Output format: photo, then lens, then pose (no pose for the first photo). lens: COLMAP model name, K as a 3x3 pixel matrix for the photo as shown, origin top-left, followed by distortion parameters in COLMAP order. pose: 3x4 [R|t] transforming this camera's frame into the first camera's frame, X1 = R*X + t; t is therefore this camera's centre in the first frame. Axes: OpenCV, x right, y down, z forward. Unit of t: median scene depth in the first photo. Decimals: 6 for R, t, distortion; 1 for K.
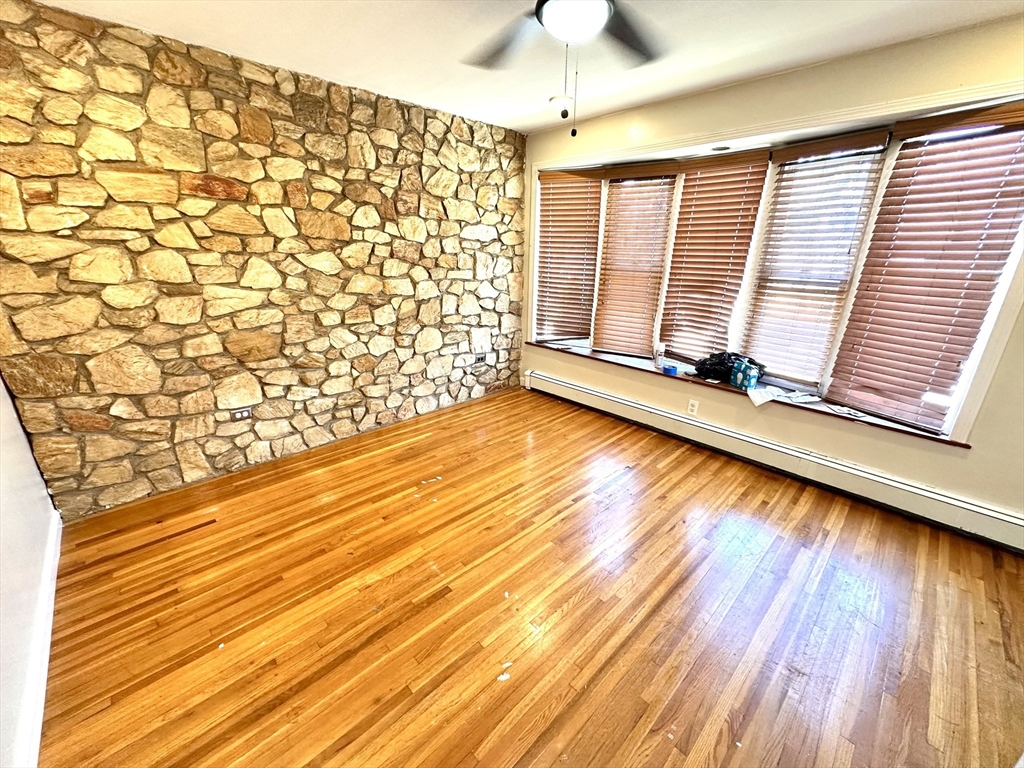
lens RADIAL K [[408.9, 0, 513.3], [0, 408.9, 385.6], [0, 0, 1]] dist [-0.000208, -0.000004]
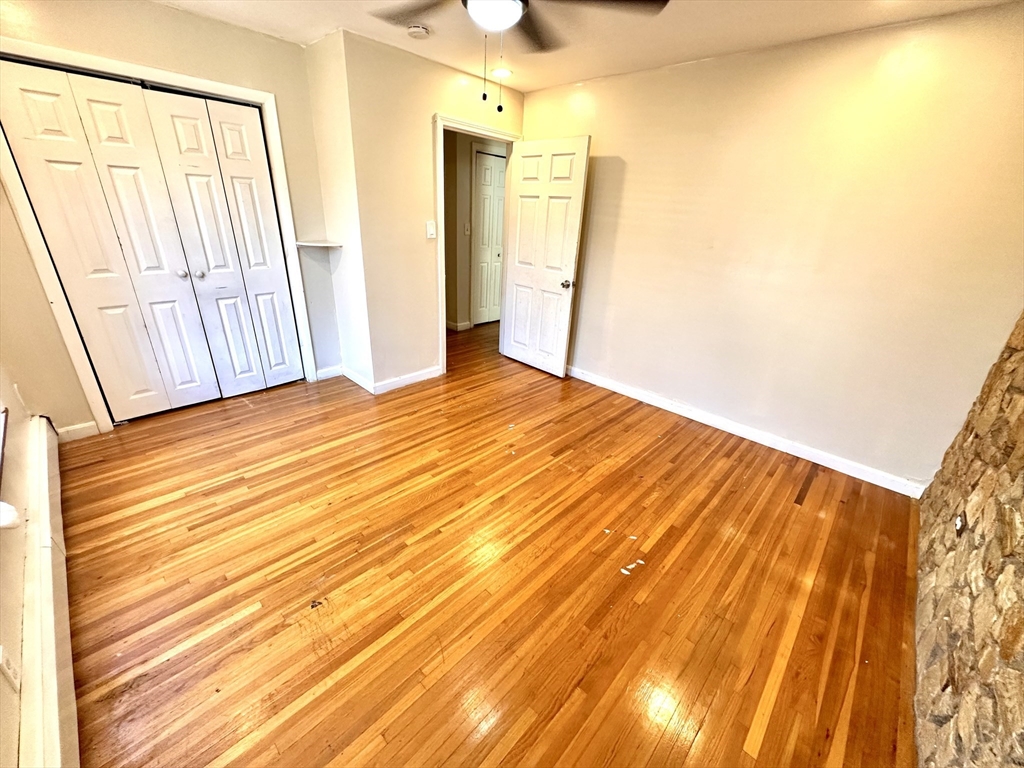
lens RADIAL K [[408.9, 0, 512.4], [0, 408.9, 385.9], [0, 0, 1]] dist [-0.000208, -0.000004]
pose [[-0.996444, -0.047079, -0.069880, 0.083365], [-0.081867, 0.737182, 0.670716, -0.541586], [0.019938, 0.674052, -0.738415, 1.578465]]
